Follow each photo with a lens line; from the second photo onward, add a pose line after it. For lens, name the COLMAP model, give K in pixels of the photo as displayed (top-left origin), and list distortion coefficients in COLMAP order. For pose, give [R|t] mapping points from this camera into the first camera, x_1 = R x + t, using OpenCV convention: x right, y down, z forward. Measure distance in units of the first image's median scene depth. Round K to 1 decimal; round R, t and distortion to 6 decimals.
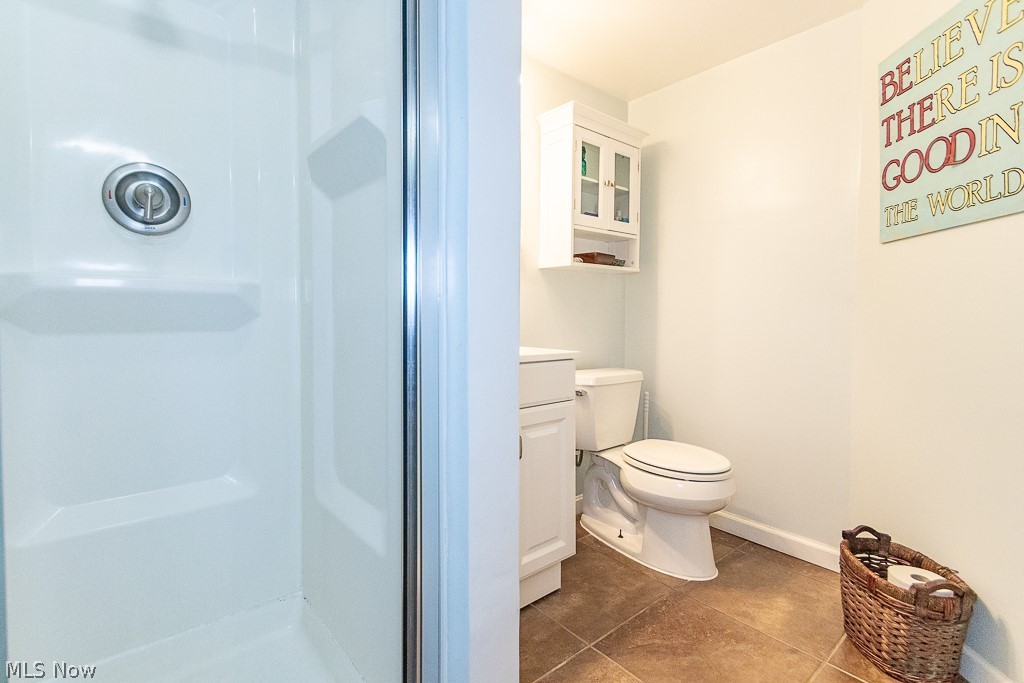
lens RADIAL K [[471.2, 0, 512.1], [0, 471.2, 323.2], [0, 0, 1]] dist [0.000681, -0.000437]
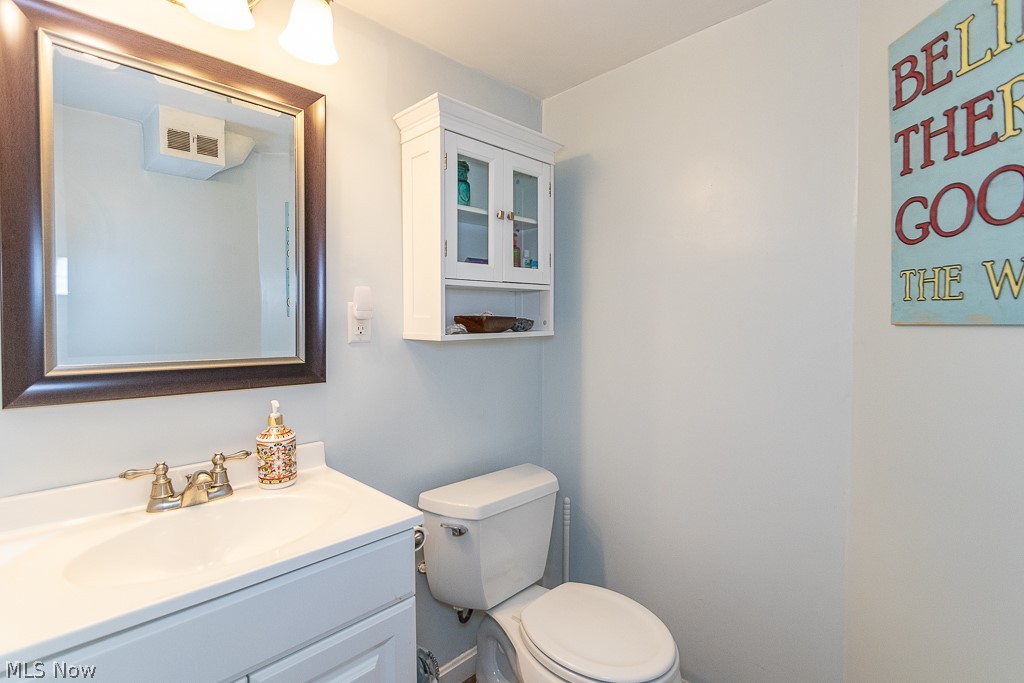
lens RADIAL K [[480.9, 0, 511.7], [0, 480.9, 331.9], [0, 0, 1]] dist [-0.000046, 0.000425]
pose [[0.996560, -0.012124, 0.081987, 0.174144], [0.011796, 0.999920, 0.004482, -0.141321], [-0.082035, -0.003499, 0.996623, 0.325055]]
